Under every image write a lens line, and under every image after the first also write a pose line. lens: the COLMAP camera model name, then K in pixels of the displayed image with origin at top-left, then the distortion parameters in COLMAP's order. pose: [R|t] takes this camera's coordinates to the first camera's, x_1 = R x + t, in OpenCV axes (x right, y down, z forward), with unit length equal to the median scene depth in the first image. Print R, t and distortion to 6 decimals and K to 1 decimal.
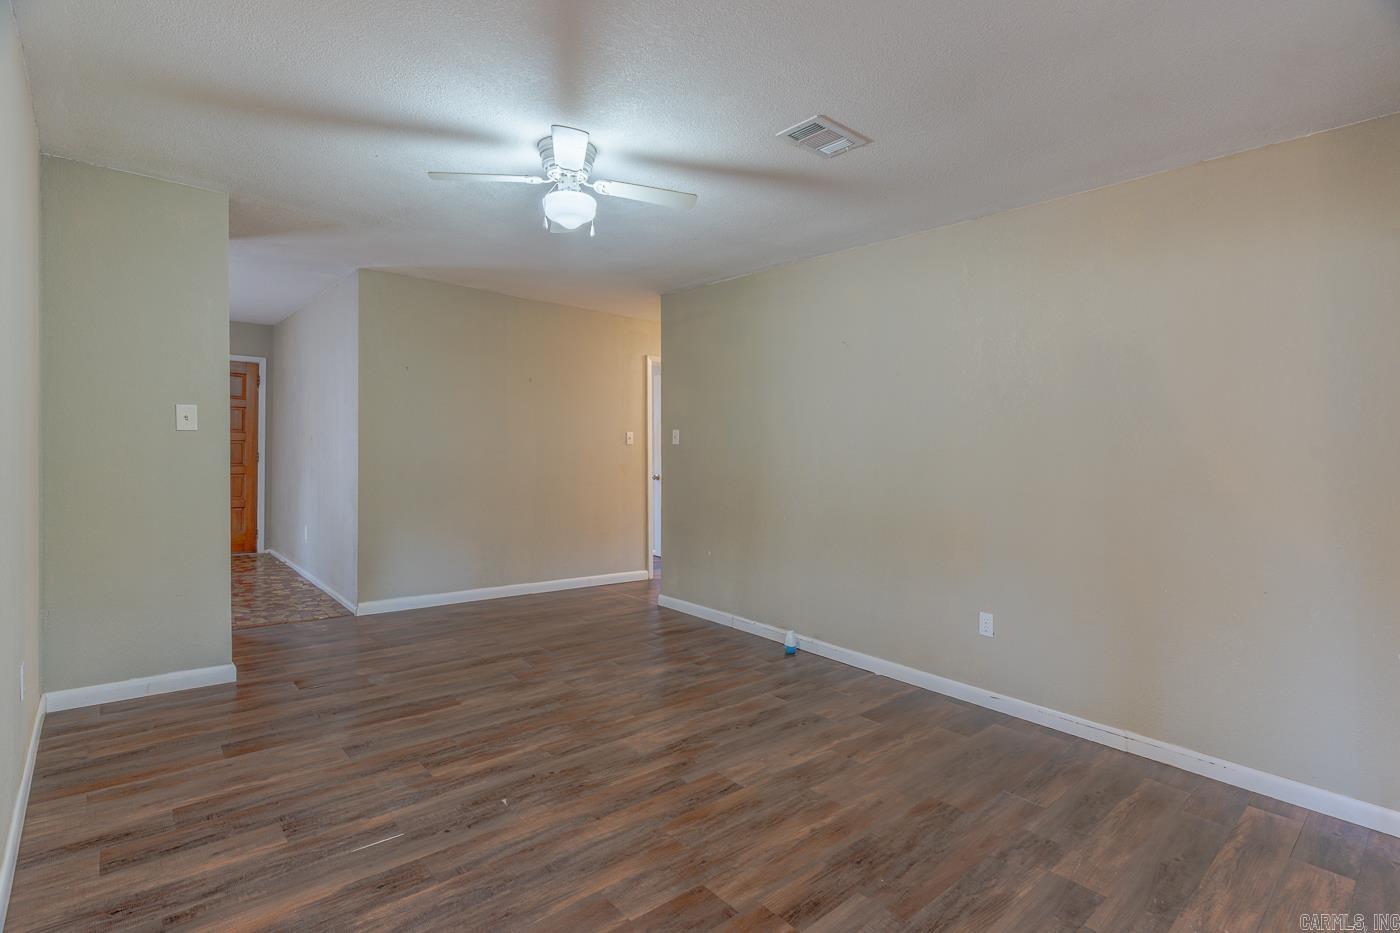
lens RADIAL K [[672.7, 0, 707.0], [0, 672.7, 439.6], [0, 0, 1]] dist [-0.000612, 0.002015]
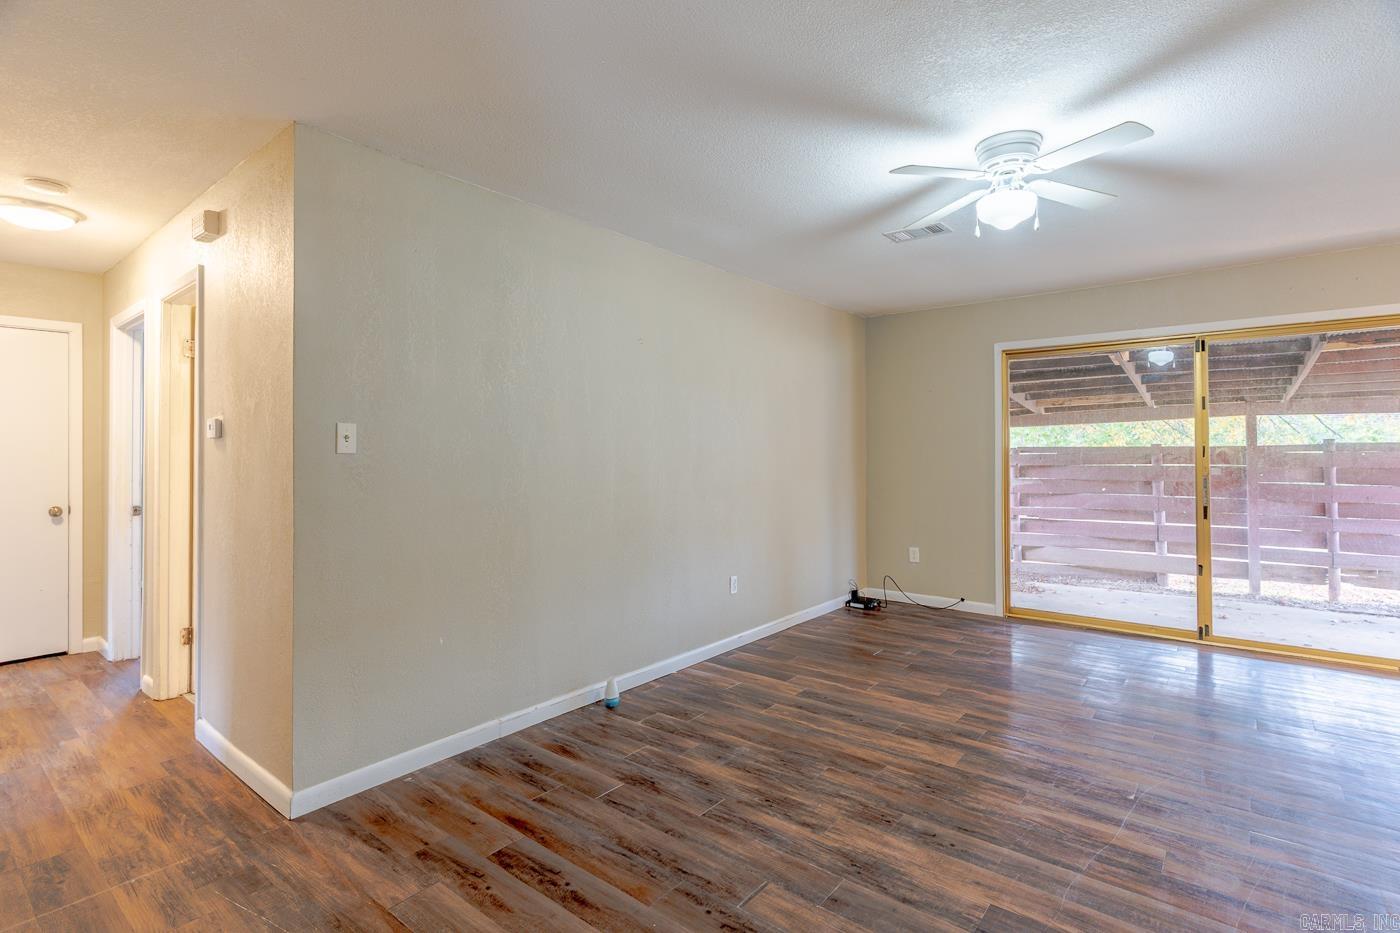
lens RADIAL K [[672.7, 0, 677.8], [0, 672.7, 438.3], [0, 0, 1]] dist [-0.000612, 0.002015]
pose [[-0.141143, -0.004648, 0.989978, -1.061071], [-0.015268, 0.999880, 0.002517, -0.016853], [-0.989872, -0.014759, -0.141197, 1.587045]]
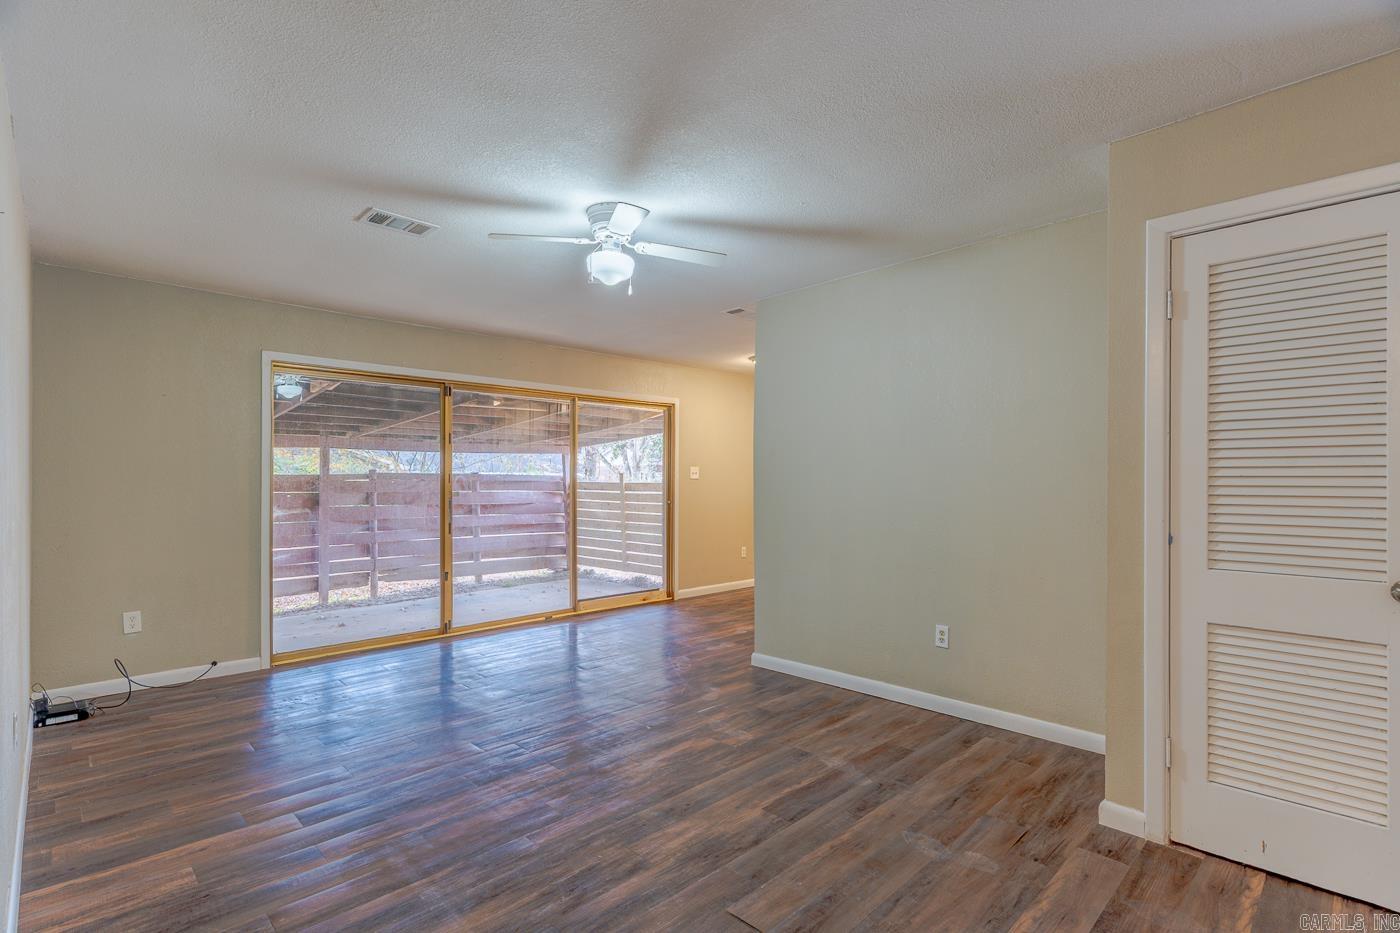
lens RADIAL K [[672.7, 0, 705.9], [0, 672.7, 473.4], [0, 0, 1]] dist [-0.000612, 0.002015]
pose [[-0.998453, -0.026336, -0.048964, -0.289622], [-0.025083, 0.999346, -0.026036, 0.017895], [0.049618, -0.024767, -0.998461, 2.105174]]
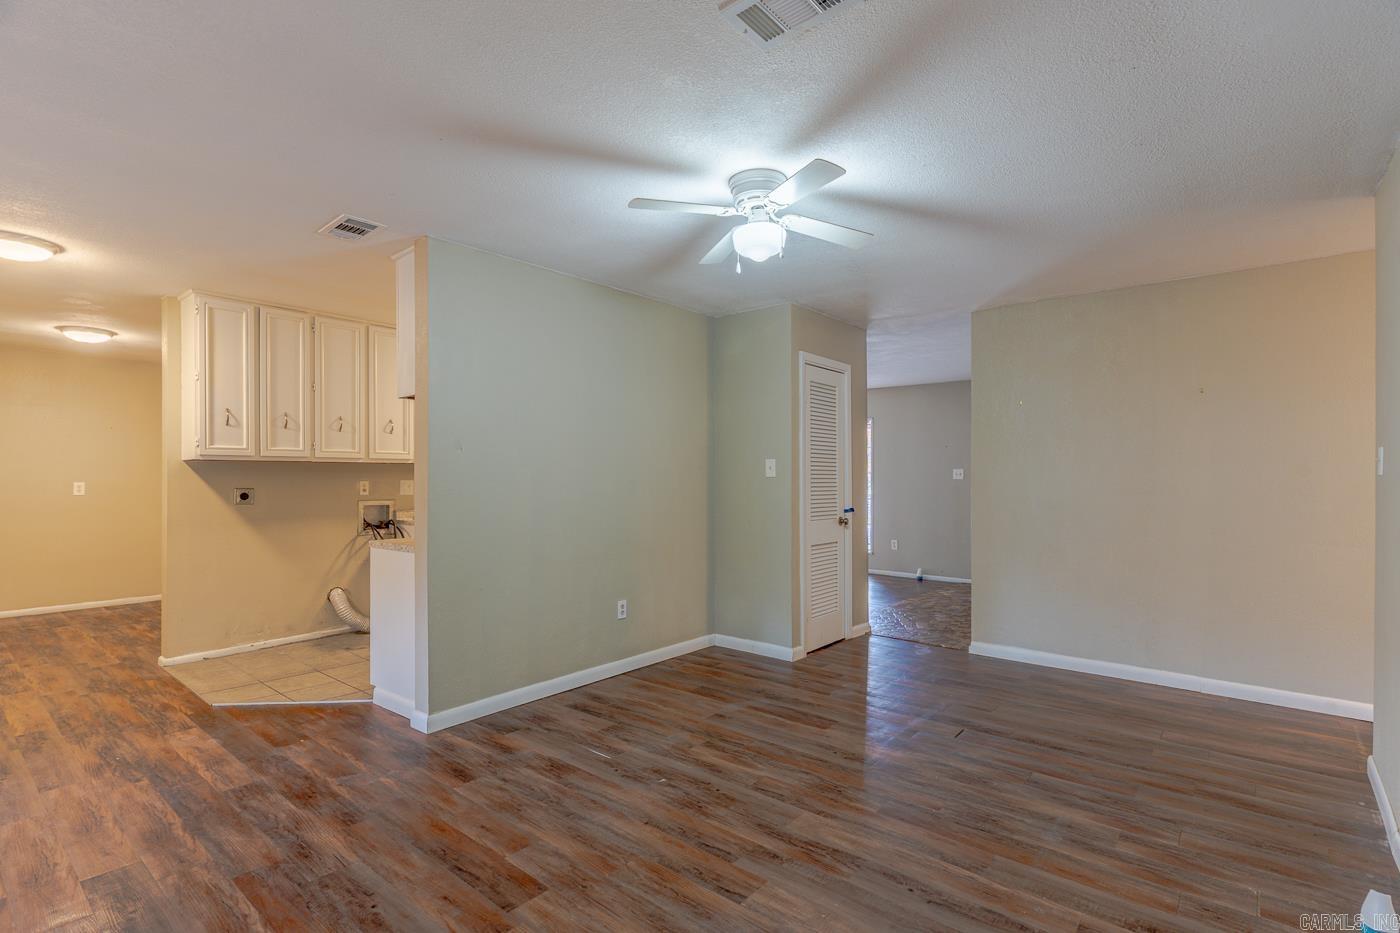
lens RADIAL K [[672.7, 0, 689.4], [0, 672.7, 479.4], [0, 0, 1]] dist [-0.000612, 0.002015]
pose [[0.134973, -0.026167, -0.990504, 0.774843], [0.018433, 0.999545, -0.023894, 0.024152], [0.990678, -0.015033, 0.135394, 0.758351]]
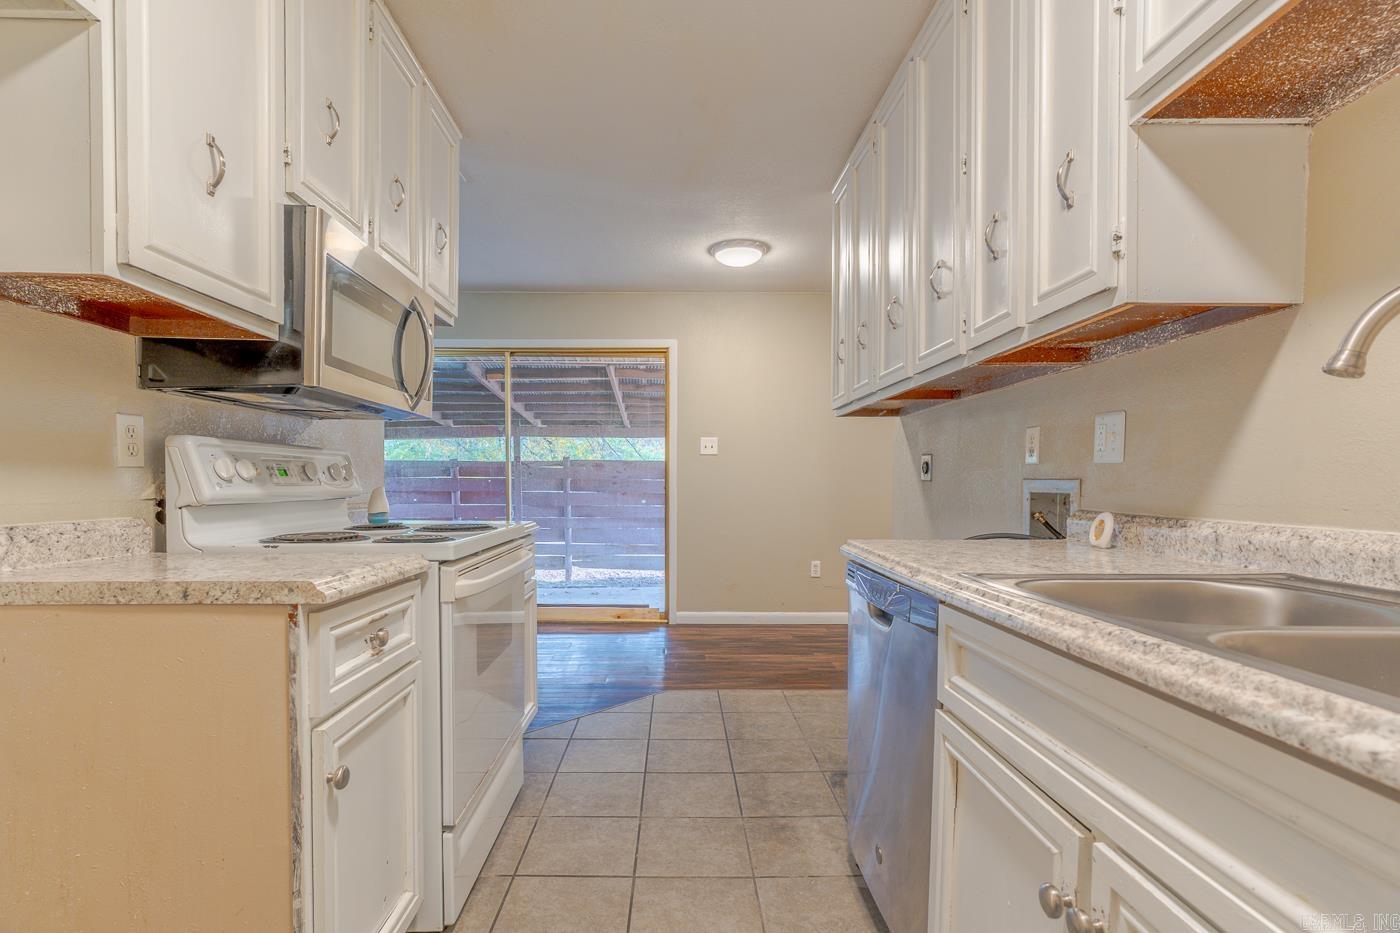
lens RADIAL K [[672.7, 0, 691.7], [0, 672.7, 501.3], [0, 0, 1]] dist [-0.000612, 0.002015]
pose [[-0.762825, -0.050057, 0.644664, -1.523045], [-0.035241, 0.998736, 0.035850, 0.033311], [-0.645644, 0.004629, -0.763625, 0.893453]]
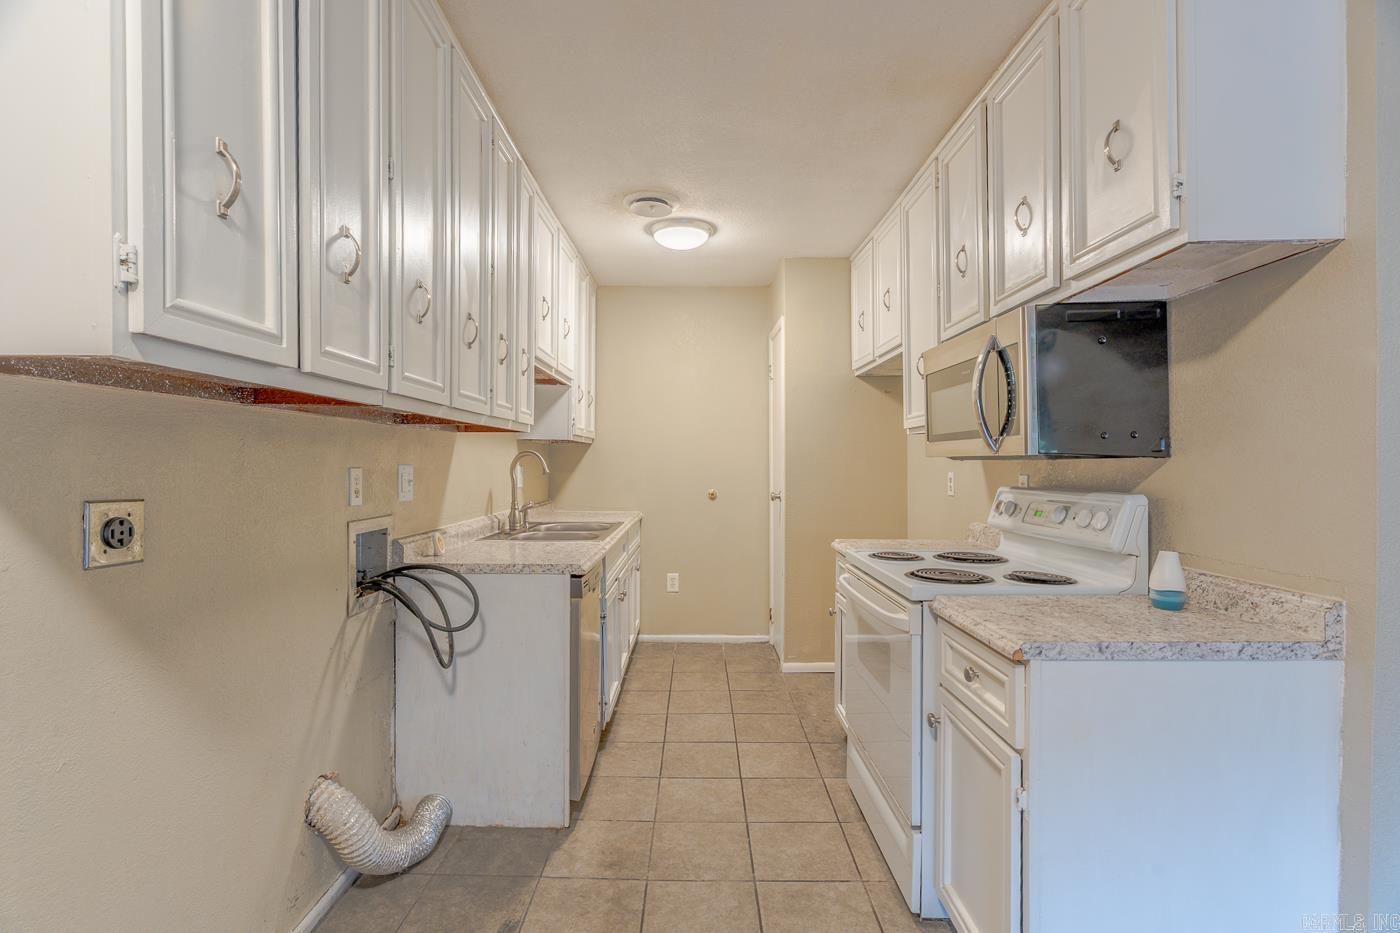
lens RADIAL K [[672.7, 0, 689.6], [0, 672.7, 469.0], [0, 0, 1]] dist [-0.000612, 0.002015]
pose [[0.743998, -0.020411, -0.667869, -0.560960], [0.030448, 0.999531, 0.003372, -0.026009], [0.667487, -0.022844, 0.744271, -0.229524]]
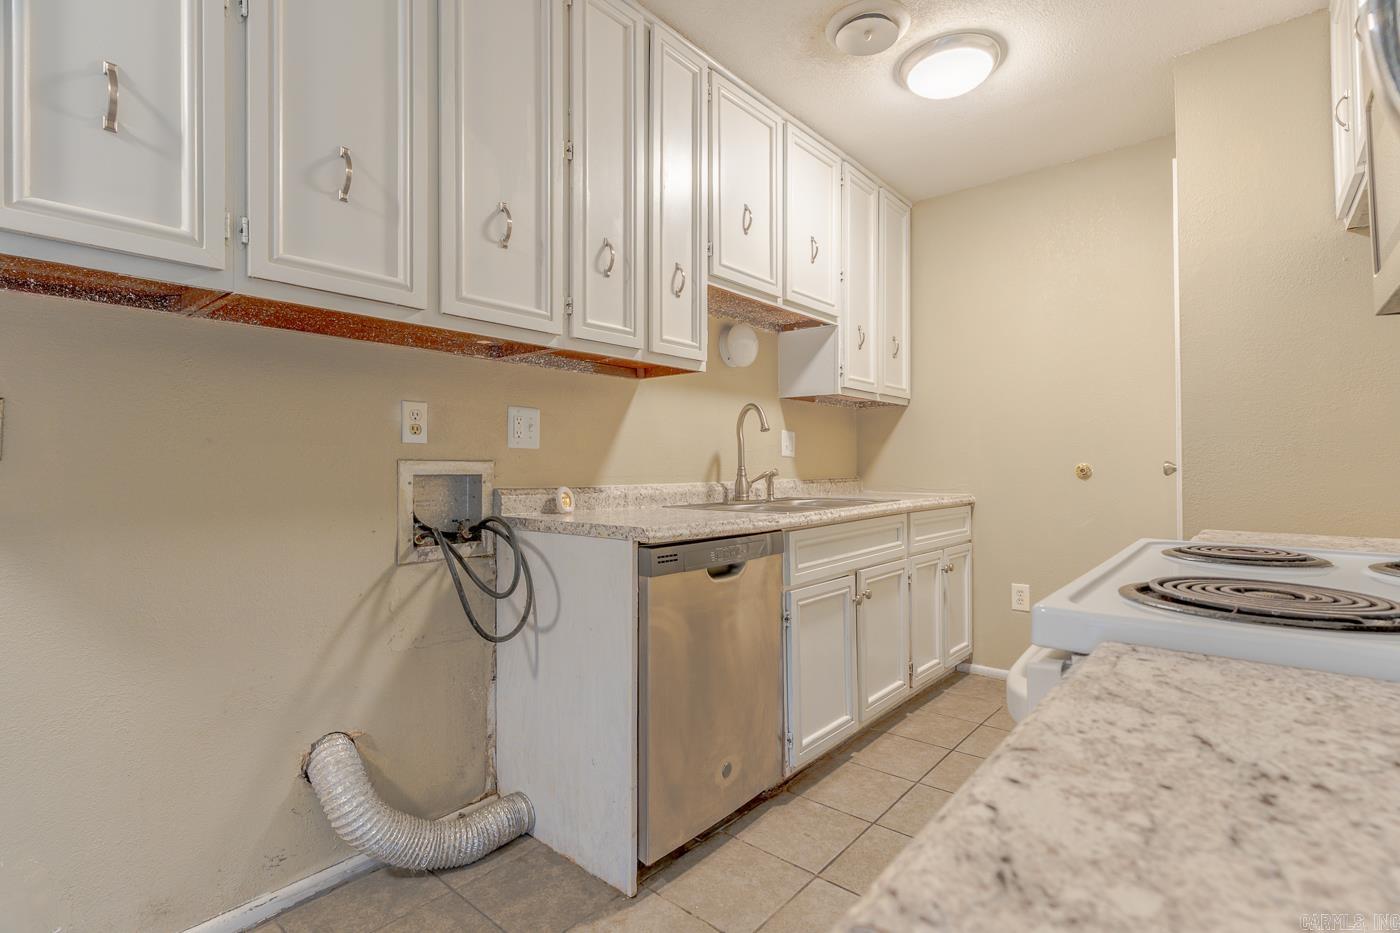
lens RADIAL K [[672.7, 0, 688.7], [0, 672.7, 460.9], [0, 0, 1]] dist [-0.000612, 0.002015]
pose [[0.133546, -0.039907, -0.990239, -0.628881], [0.023924, 0.999028, -0.037035, 0.054079], [0.990754, -0.018745, 0.134371, 0.253720]]
